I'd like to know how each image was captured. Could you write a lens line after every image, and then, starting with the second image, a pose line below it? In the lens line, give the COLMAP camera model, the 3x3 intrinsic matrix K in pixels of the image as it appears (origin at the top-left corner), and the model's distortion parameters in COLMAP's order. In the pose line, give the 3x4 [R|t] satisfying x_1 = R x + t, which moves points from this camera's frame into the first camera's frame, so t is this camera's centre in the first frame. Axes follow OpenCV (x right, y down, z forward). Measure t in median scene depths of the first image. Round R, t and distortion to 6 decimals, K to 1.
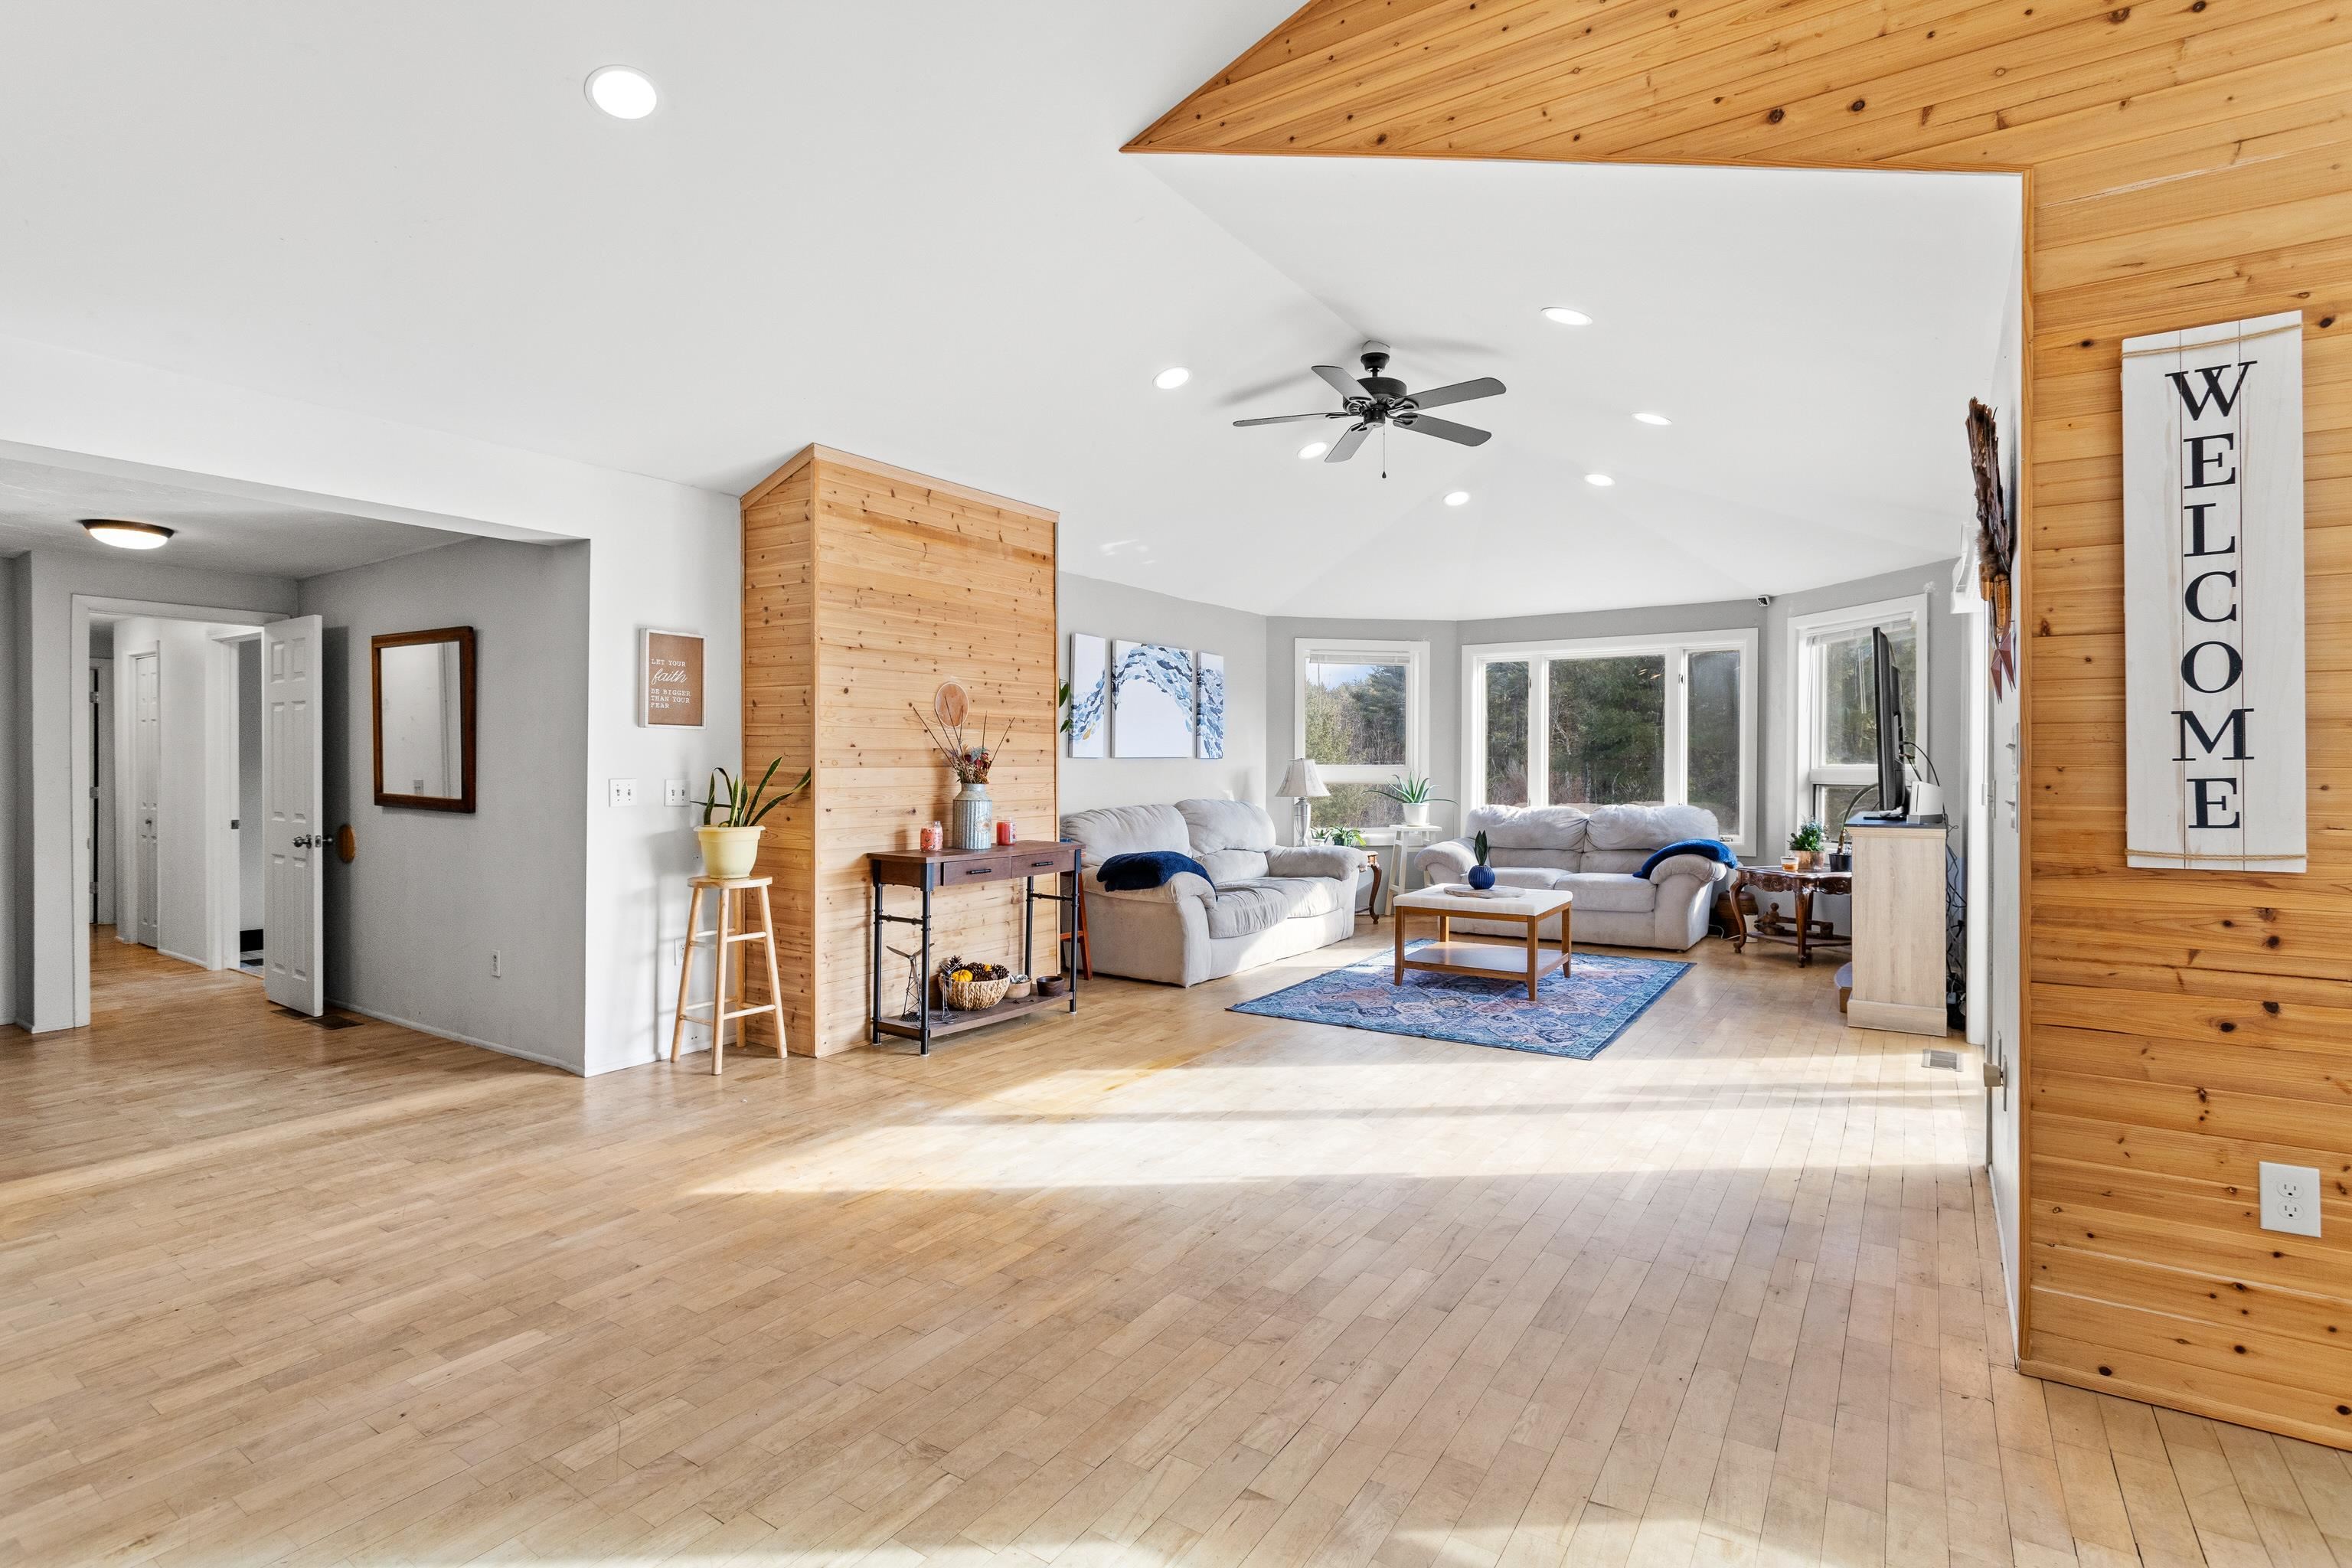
lens RADIAL K [[1108.9, 0, 1186.3], [0, 1108.9, 768.0], [0, 0, 1]] dist [-0.000322, 0.000520]
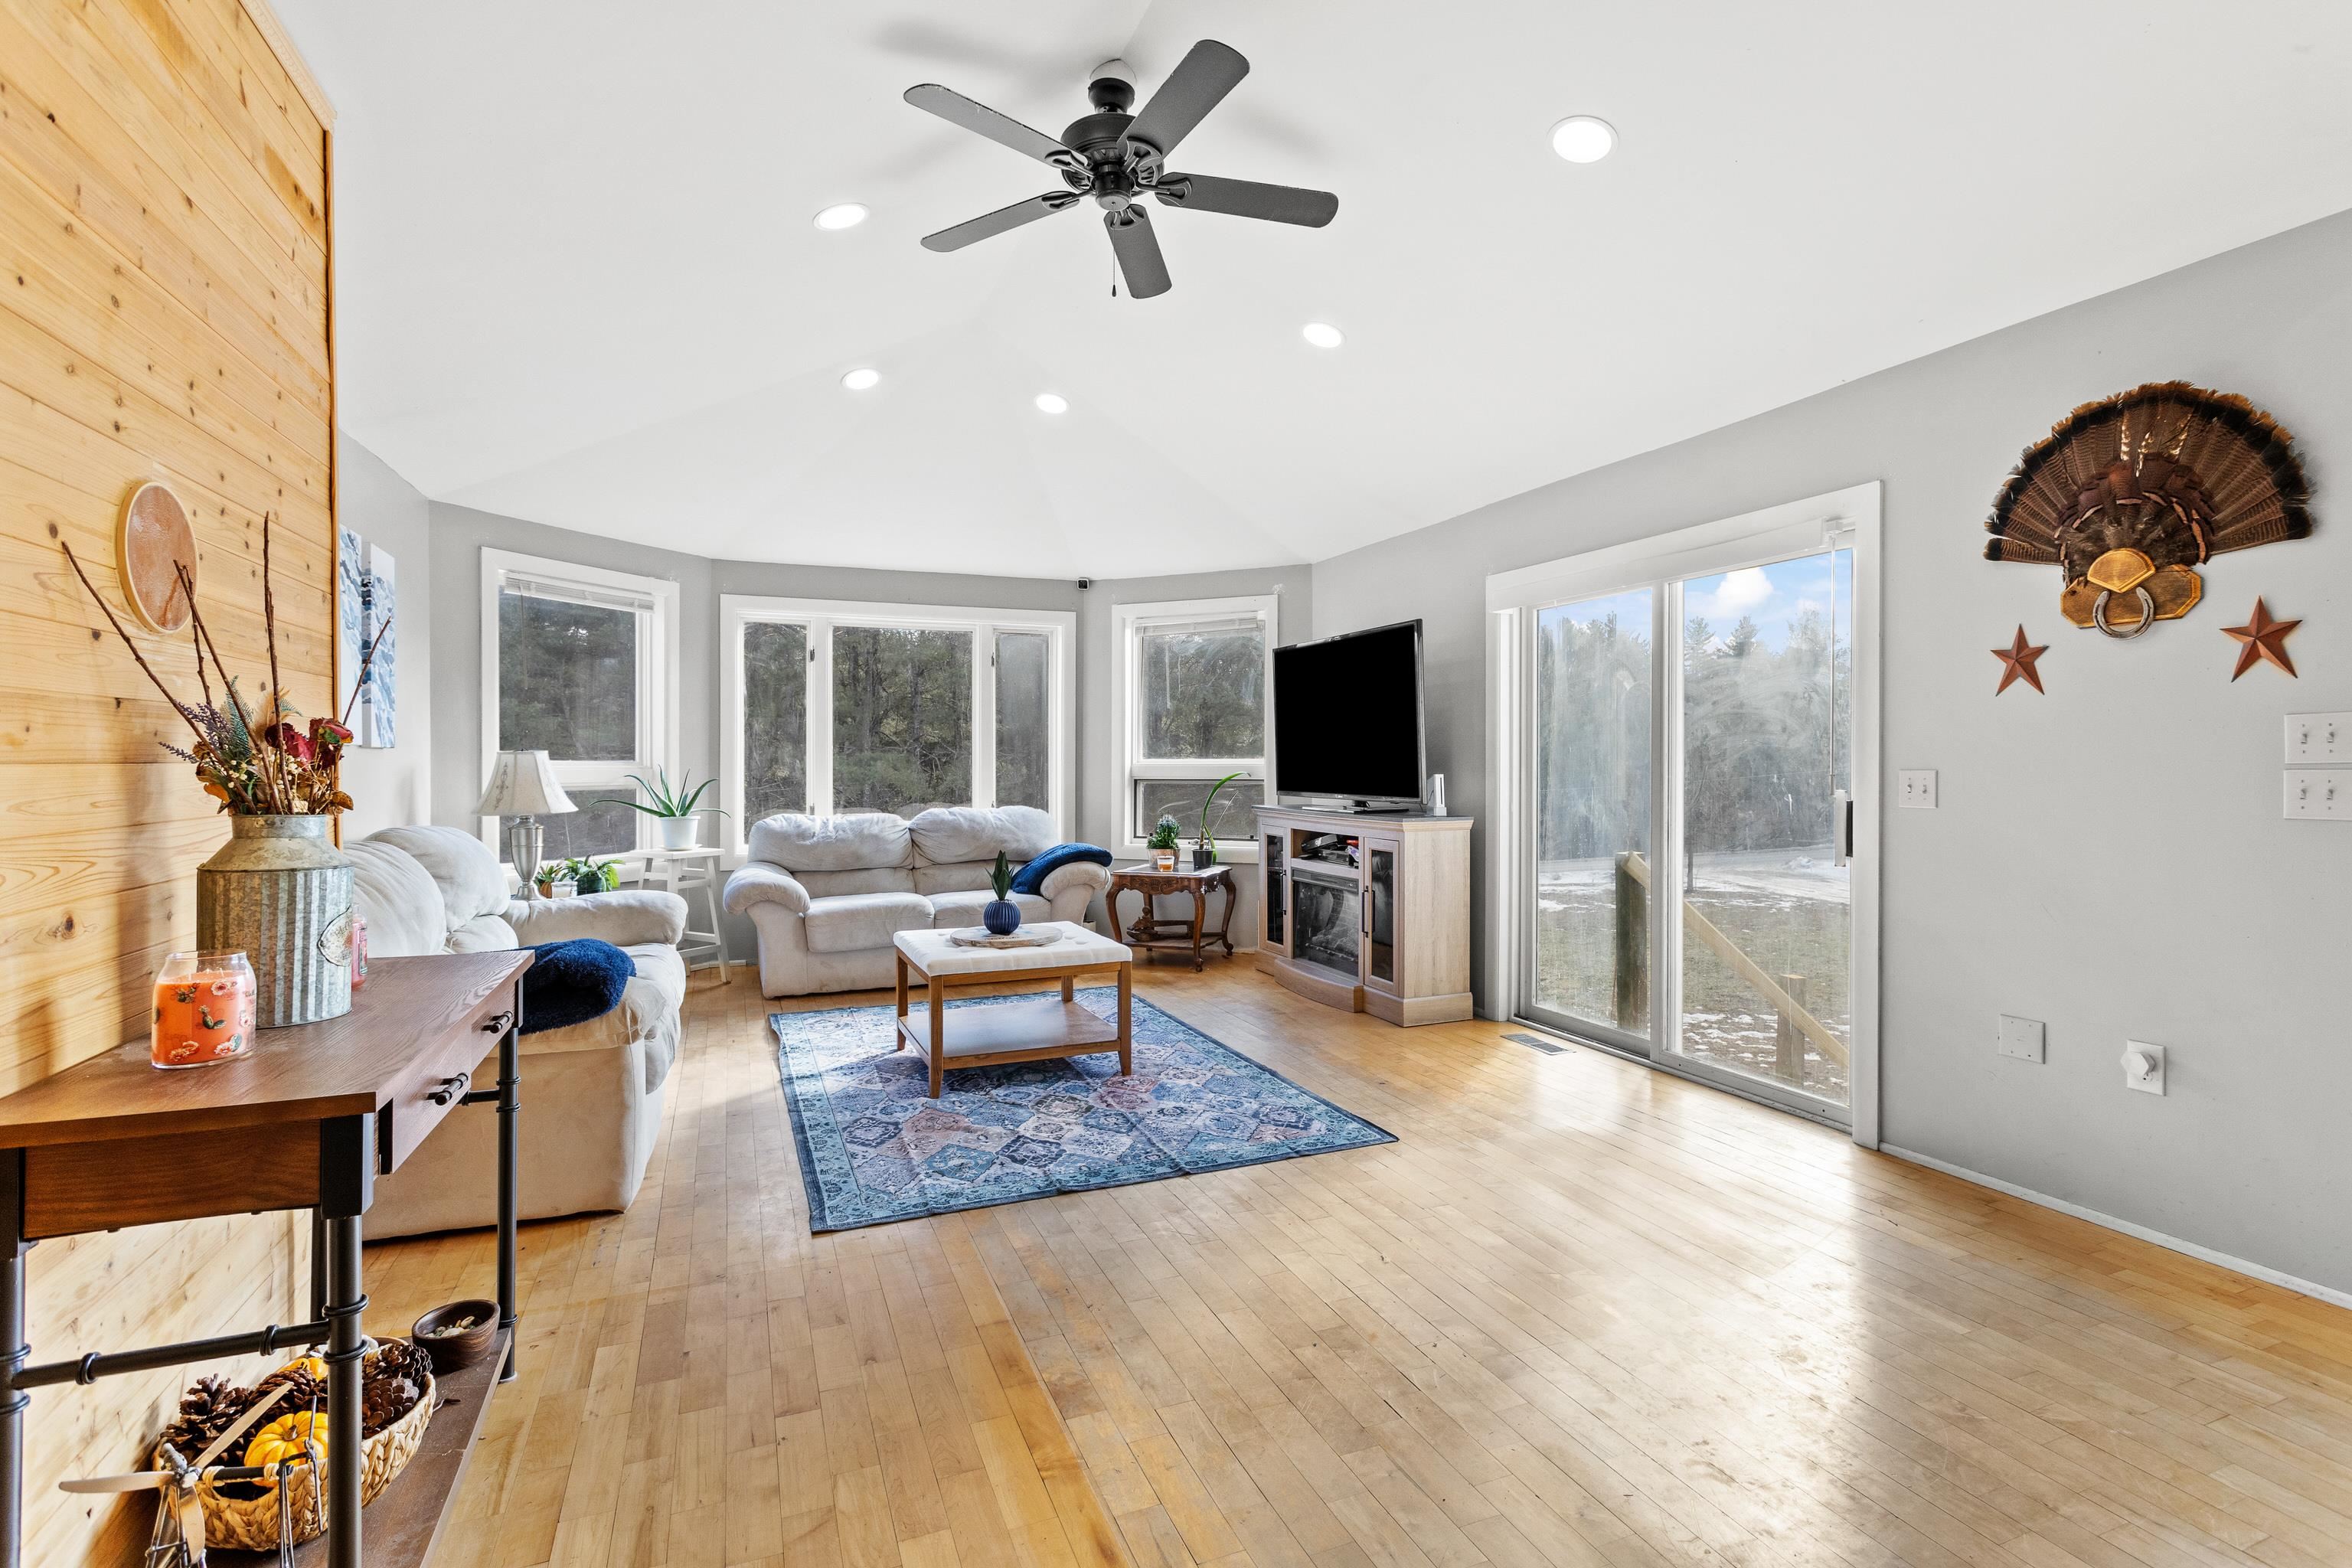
lens RADIAL K [[1113.5, 0, 1185.9], [0, 1113.5, 774.3], [0, 0, 1]] dist [0.001591, 0.001132]
pose [[0.558742, -0.010831, 0.829271, -0.321672], [0.004304, 0.999939, 0.010160, 0.000364], [-0.829330, -0.002107, 0.558755, 0.622406]]
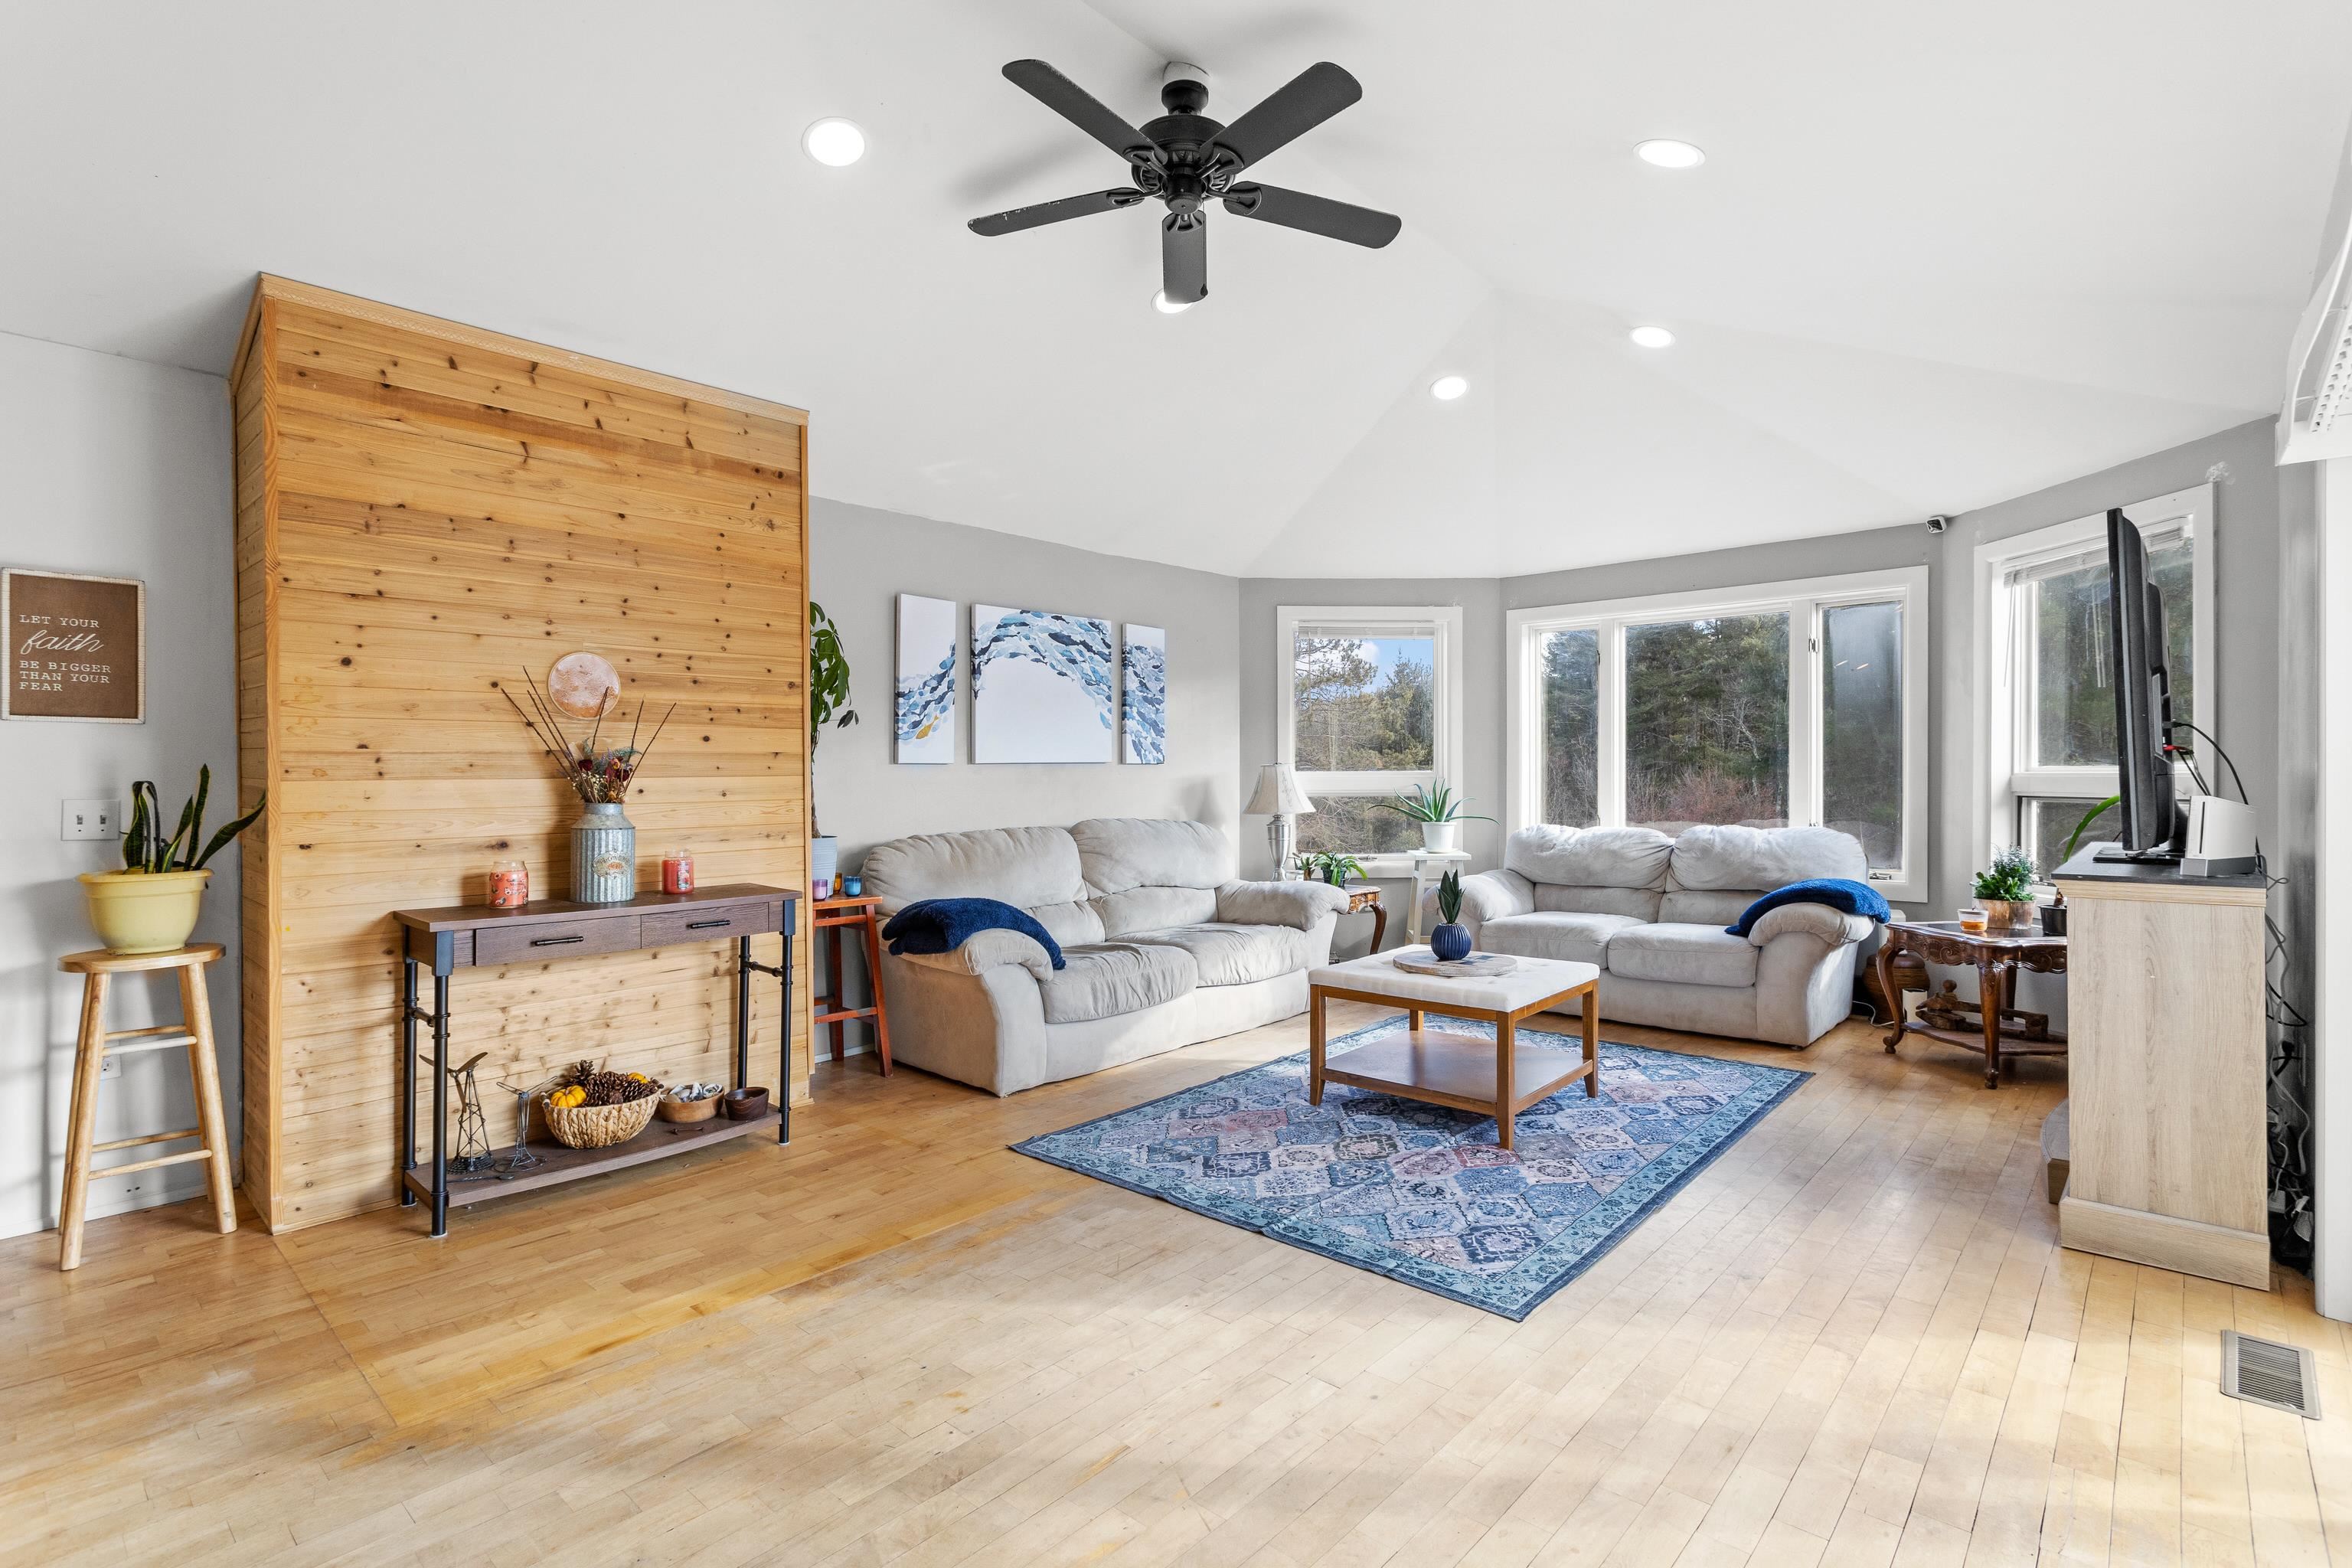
lens RADIAL K [[1113.5, 0, 1185.9], [0, 1113.5, 774.3], [0, 0, 1]] dist [0.001591, 0.001132]
pose [[0.989041, -0.005676, -0.147530, 0.258509], [0.005466, 0.999983, -0.001827, 0.000021], [0.147538, 0.001001, 0.989056, 0.402177]]
